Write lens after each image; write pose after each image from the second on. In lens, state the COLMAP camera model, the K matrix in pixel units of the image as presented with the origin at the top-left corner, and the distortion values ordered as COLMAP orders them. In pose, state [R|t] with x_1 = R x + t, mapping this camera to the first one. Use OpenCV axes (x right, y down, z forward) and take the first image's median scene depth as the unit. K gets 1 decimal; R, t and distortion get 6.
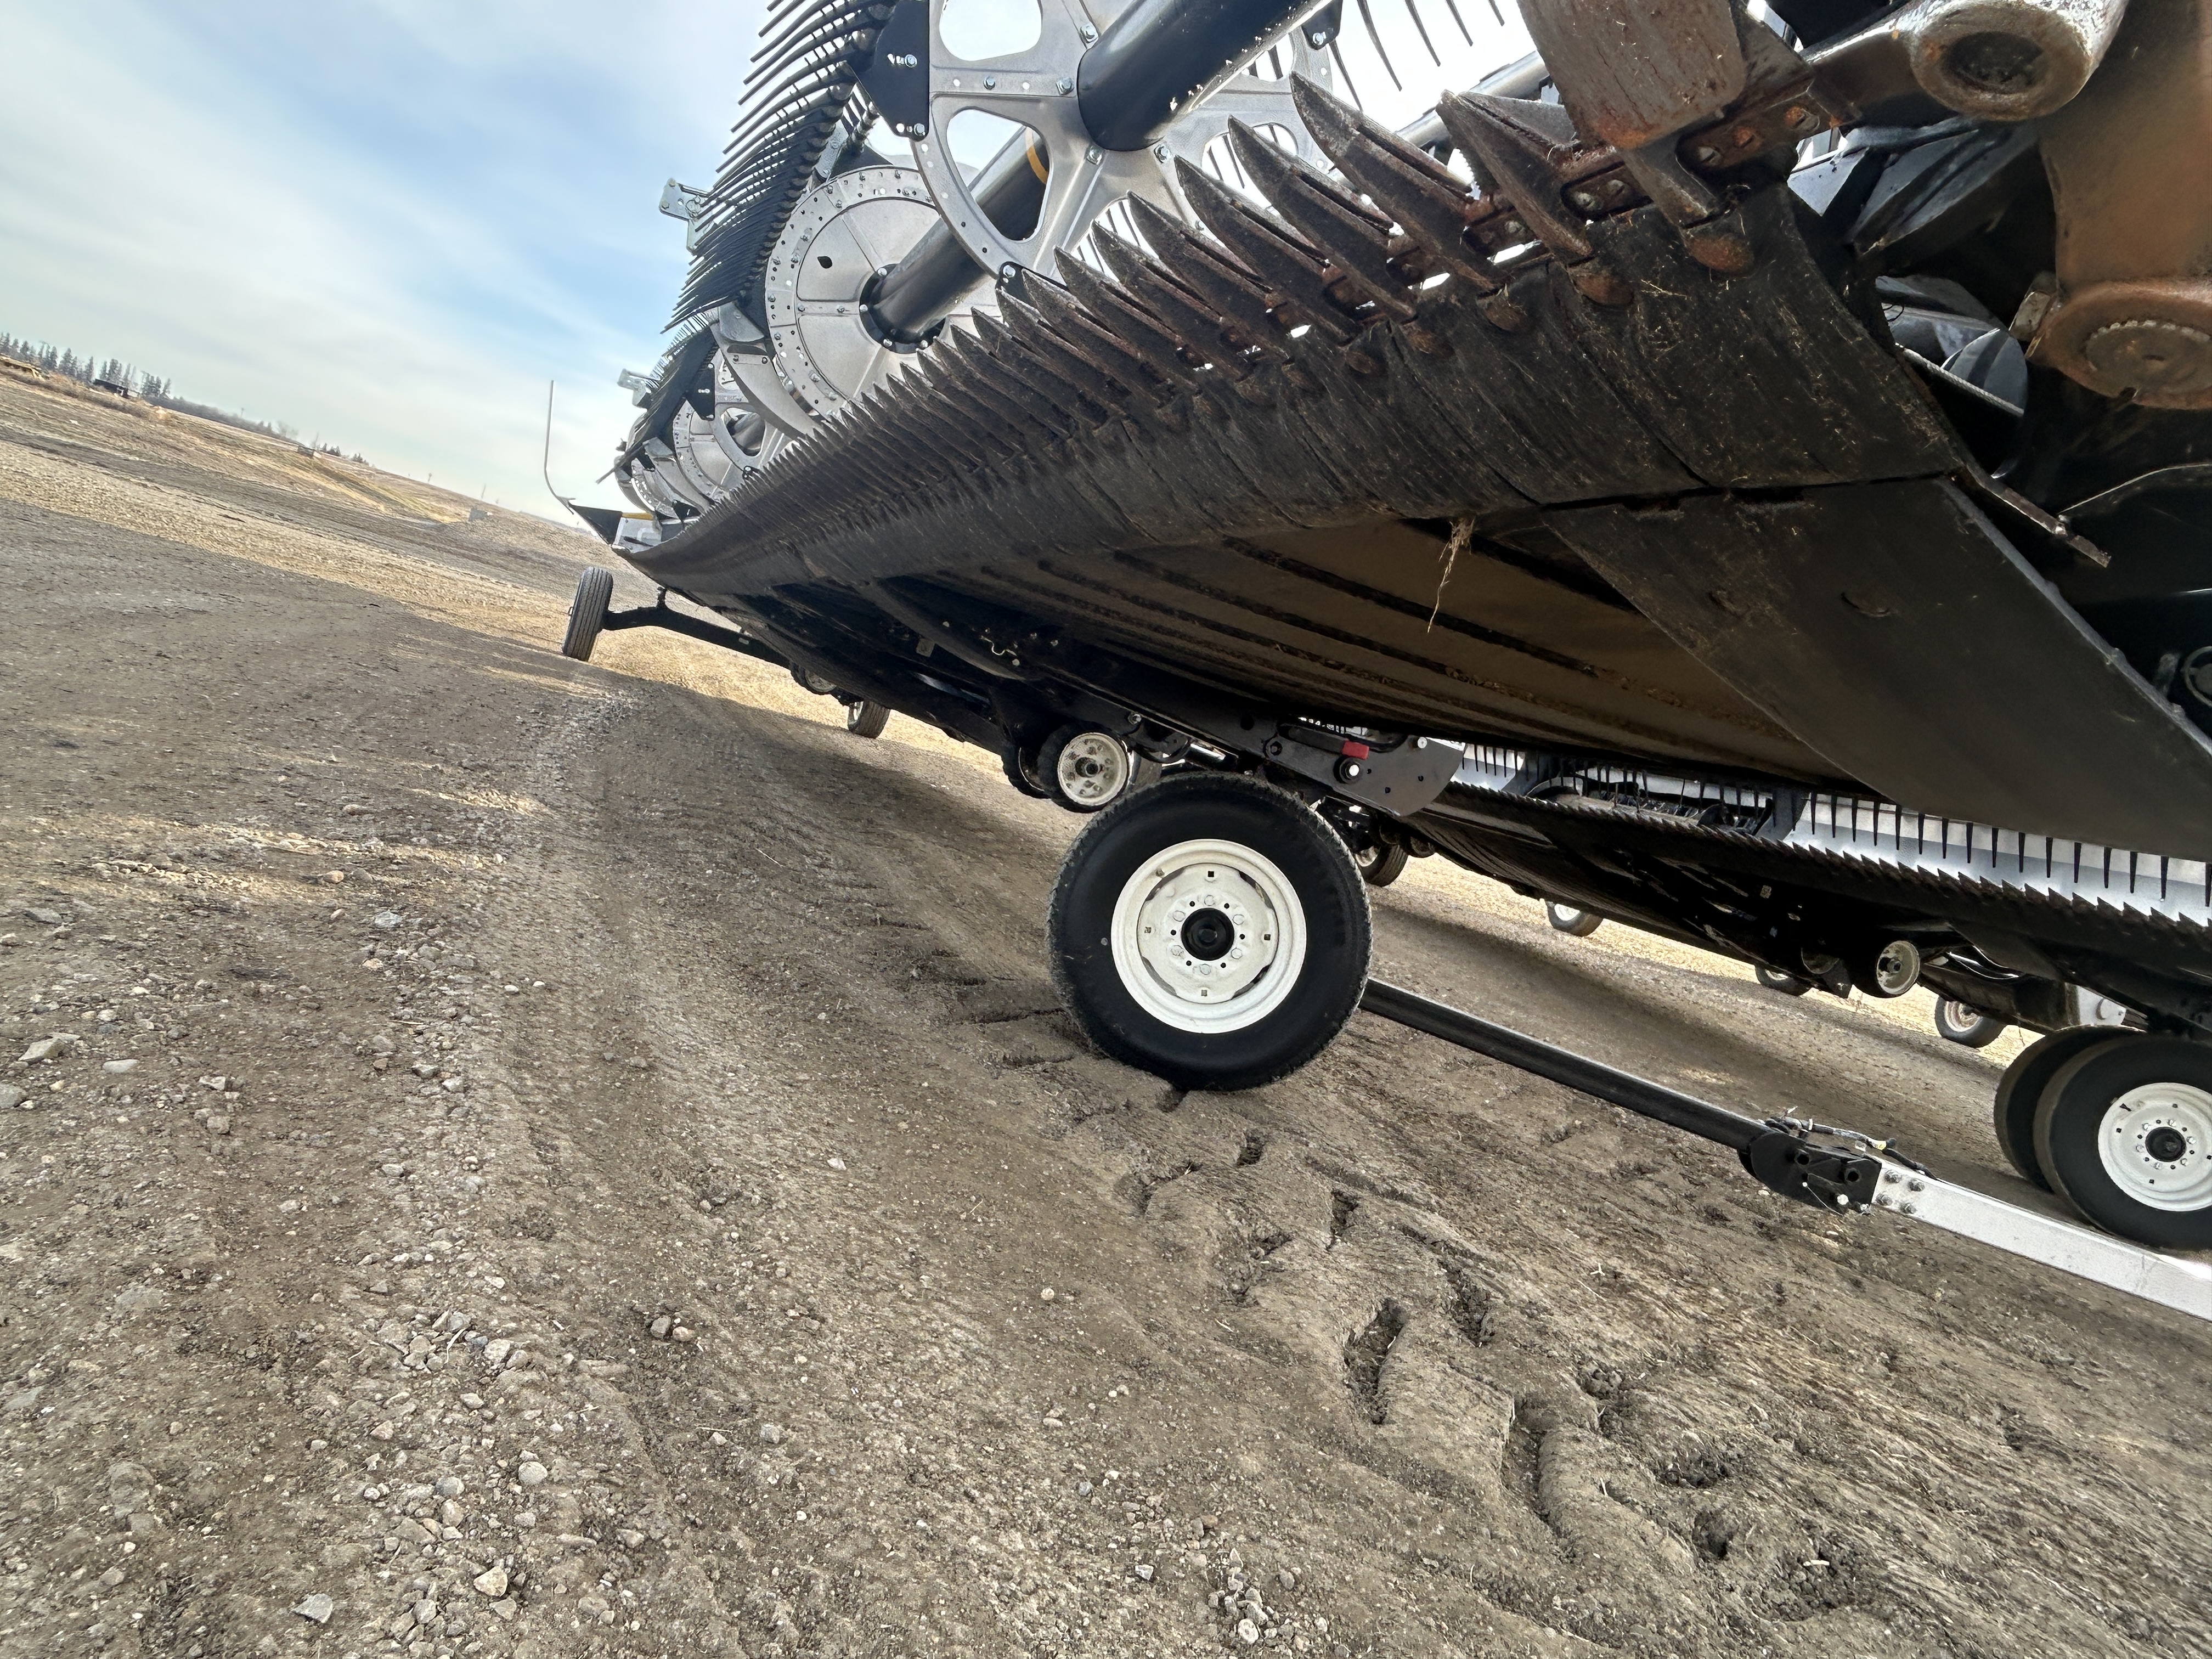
lens RADIAL K [[1476.2, 0, 1106.0], [0, 1476.2, 829.5], [0, 0, 1]] dist [-0.003662, -0.003044]
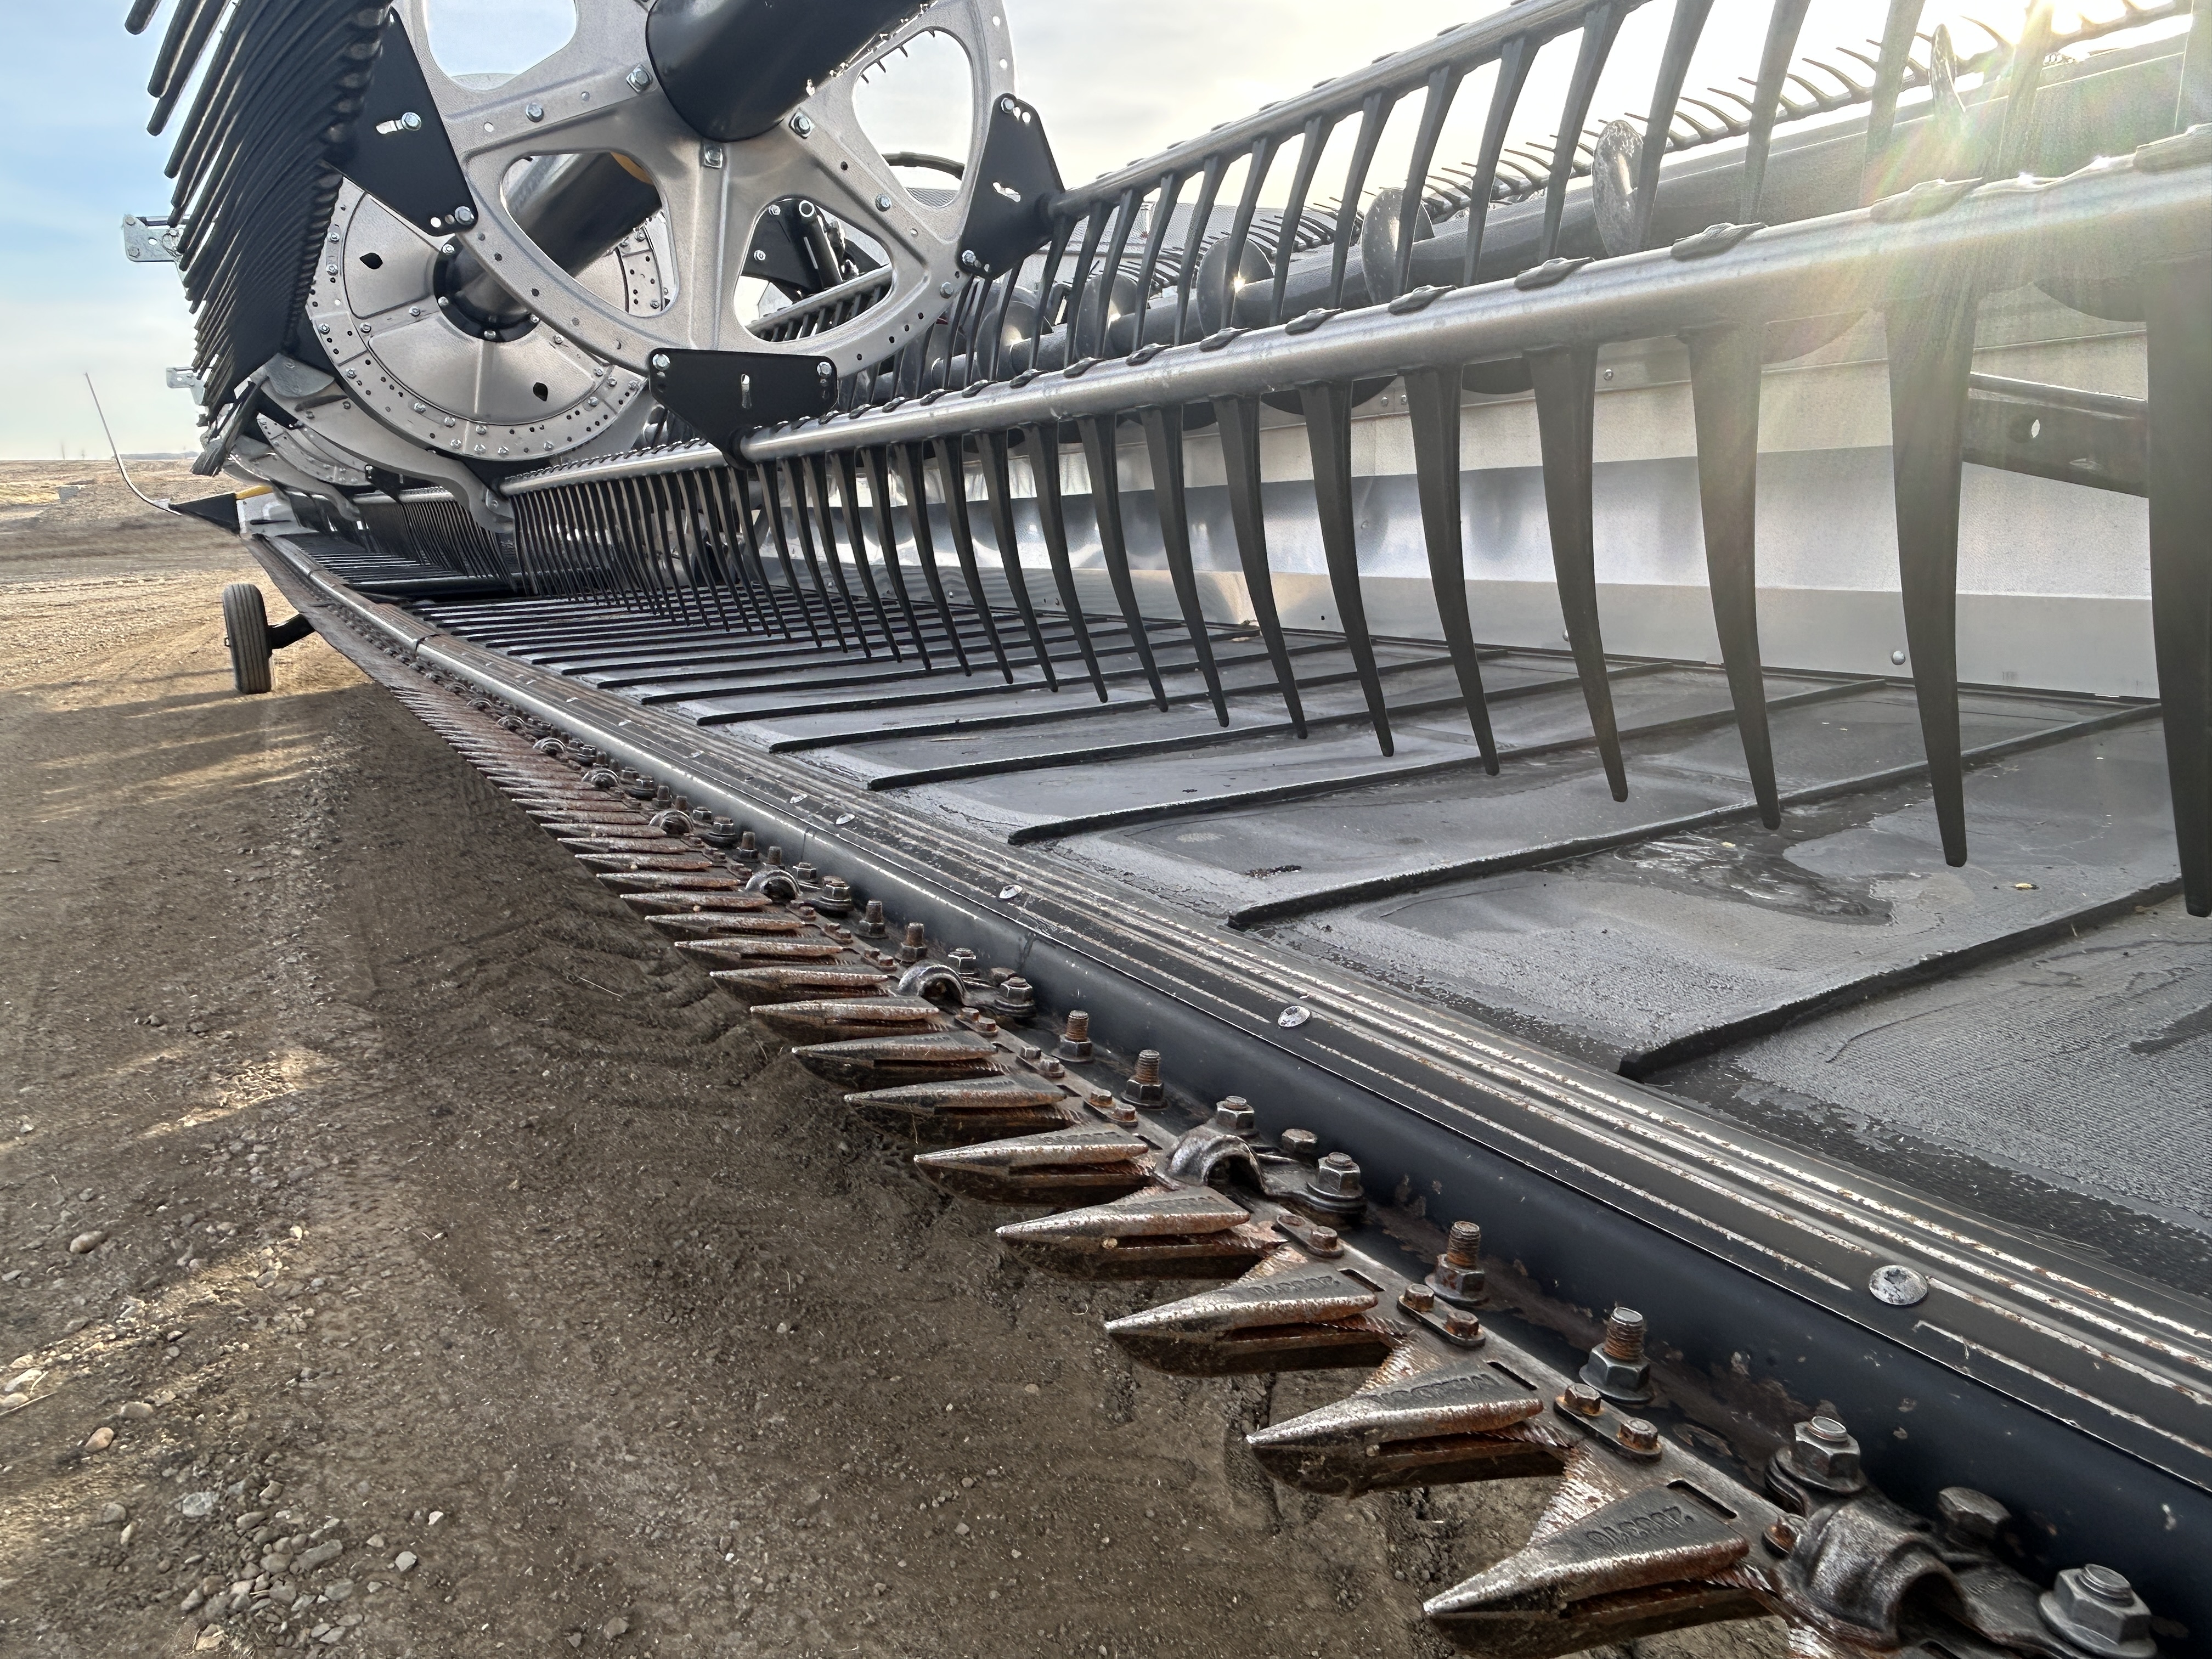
lens RADIAL K [[1483.1, 0, 1106.4], [0, 1483.1, 803.6], [0, 0, 1]] dist [0.003866, -0.001438]
pose [[0.933776, -0.343232, 0.101268, -0.008733], [0.320336, 0.927845, 0.191020, -0.219460], [-0.159525, -0.145930, 0.976348, 0.198583]]
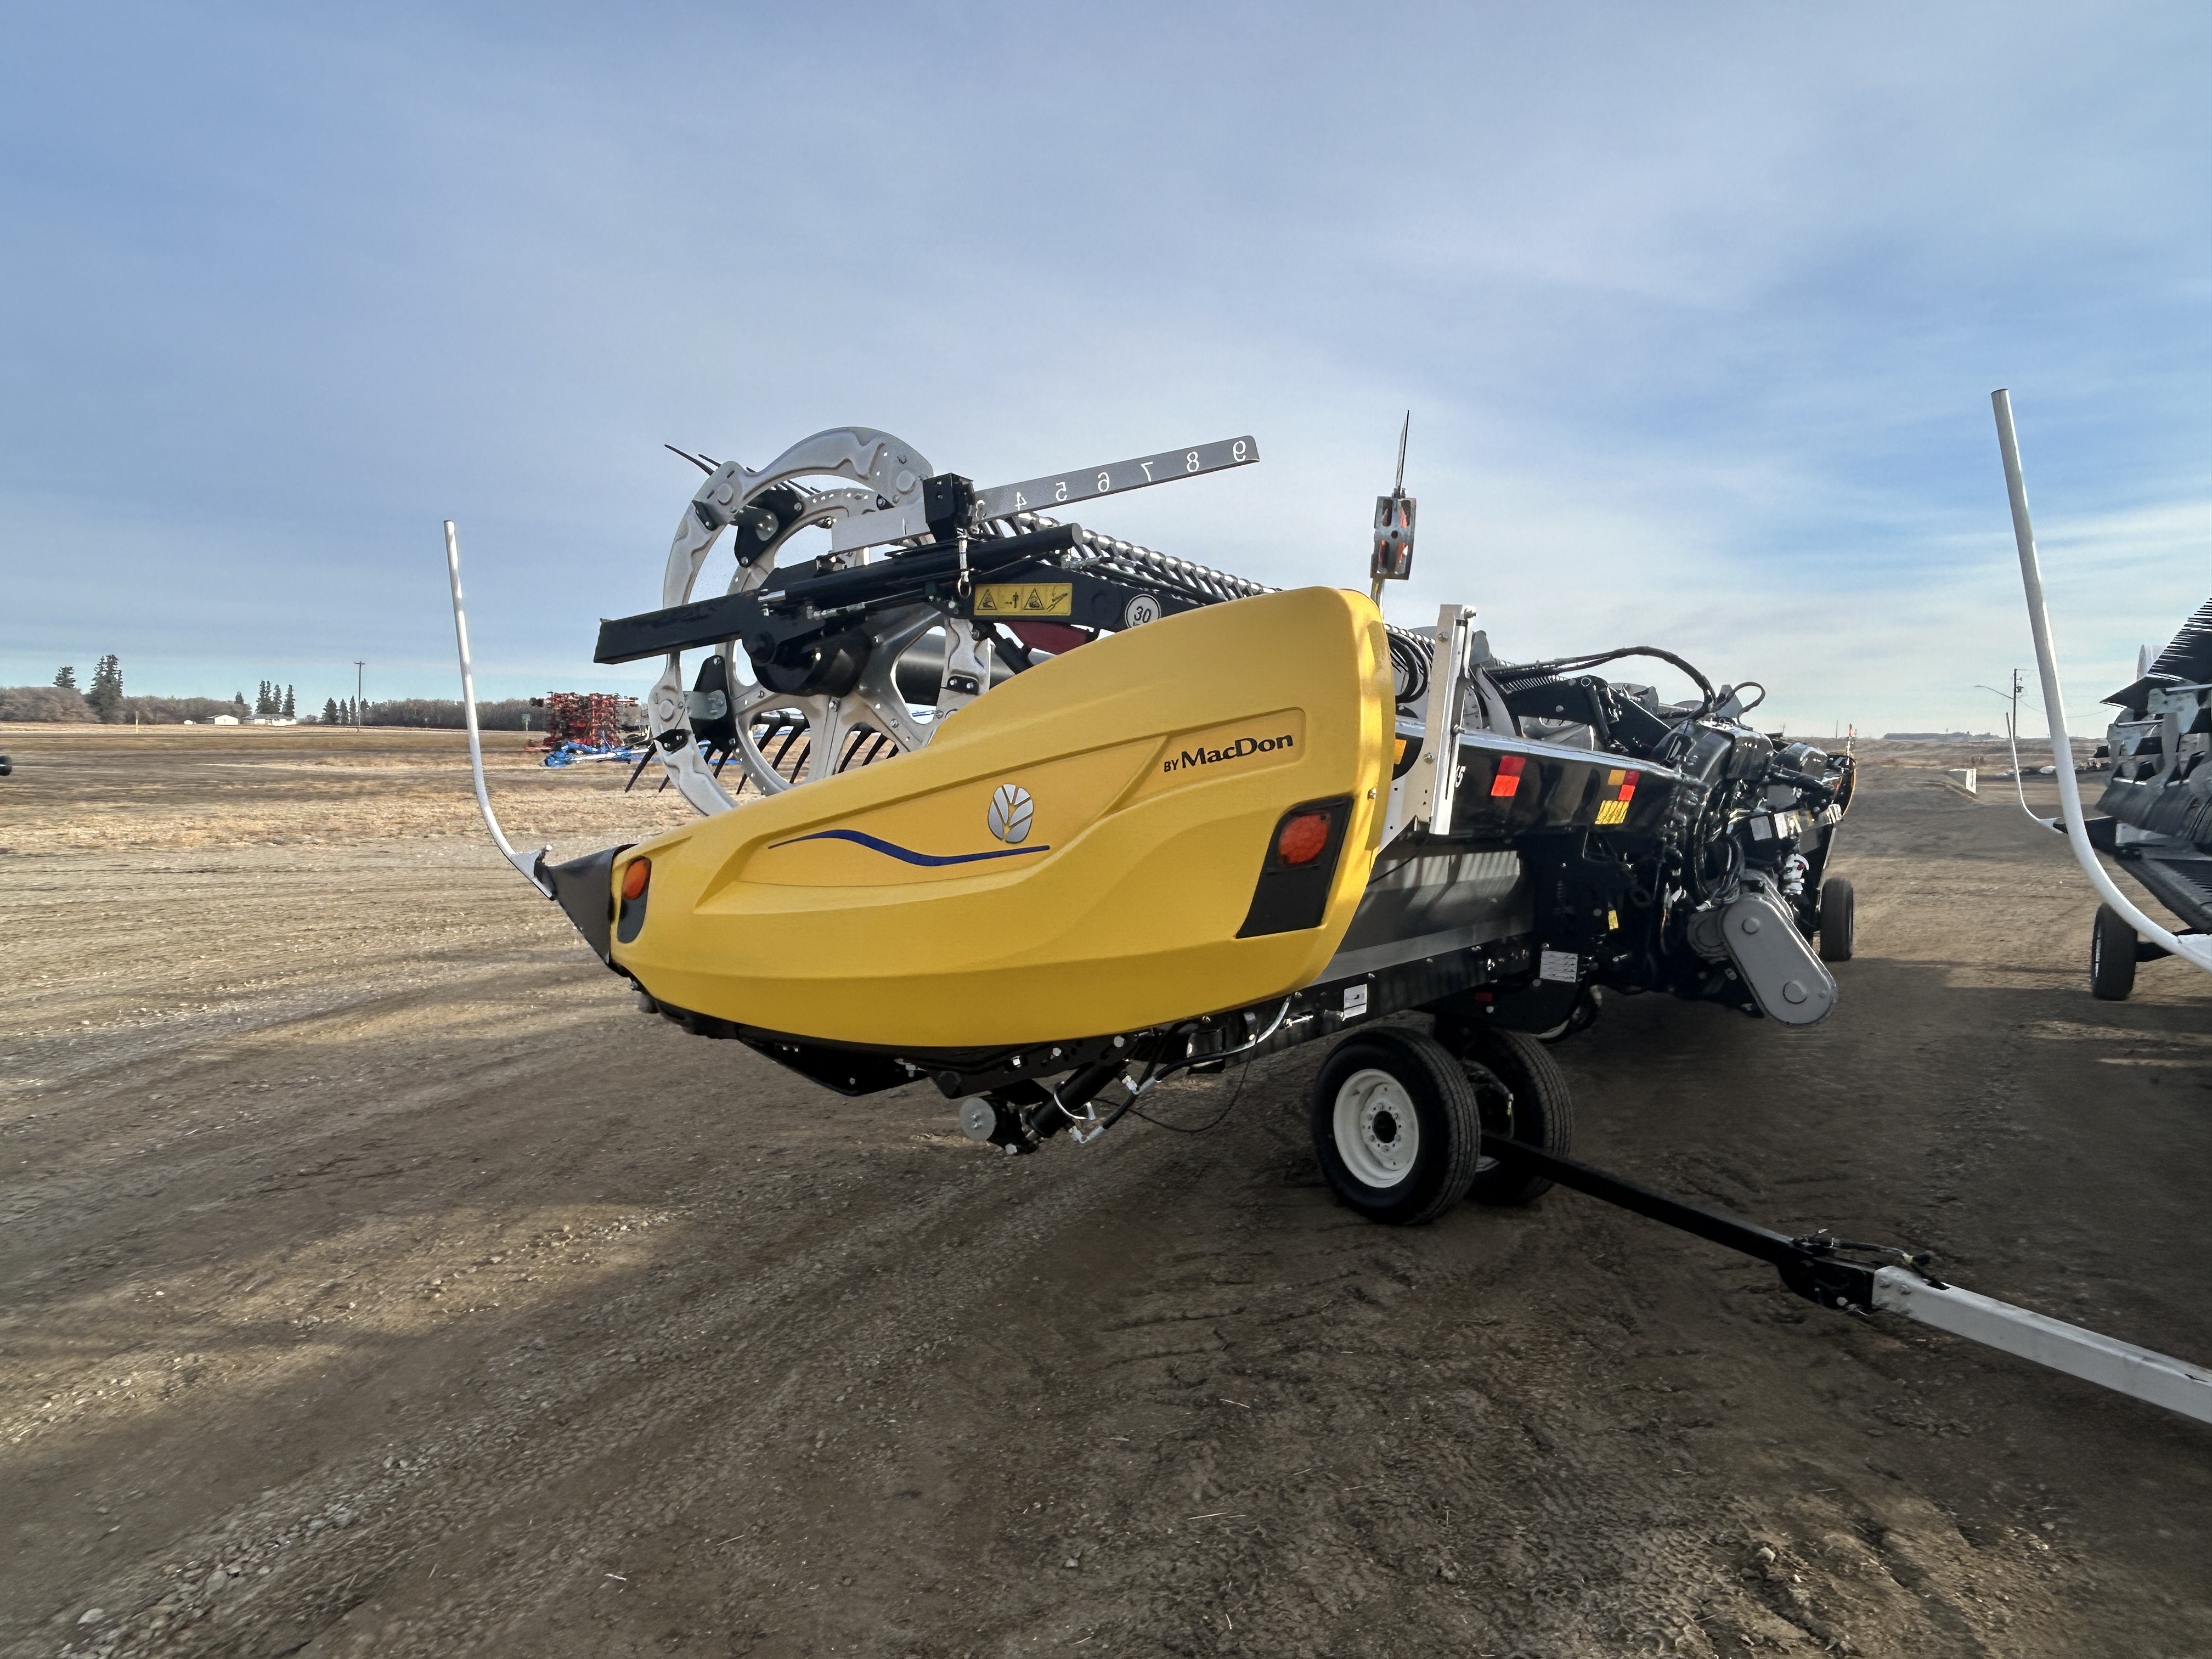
lens RADIAL K [[1476.2, 0, 1106.0], [0, 1476.2, 829.5], [0, 0, 1]] dist [-0.003662, -0.003044]
pose [[0.609894, -0.235424, -0.756706, 1.277623], [0.104516, 0.970410, -0.217673, 0.079054], [0.785560, 0.053669, 0.616453, -0.301802]]
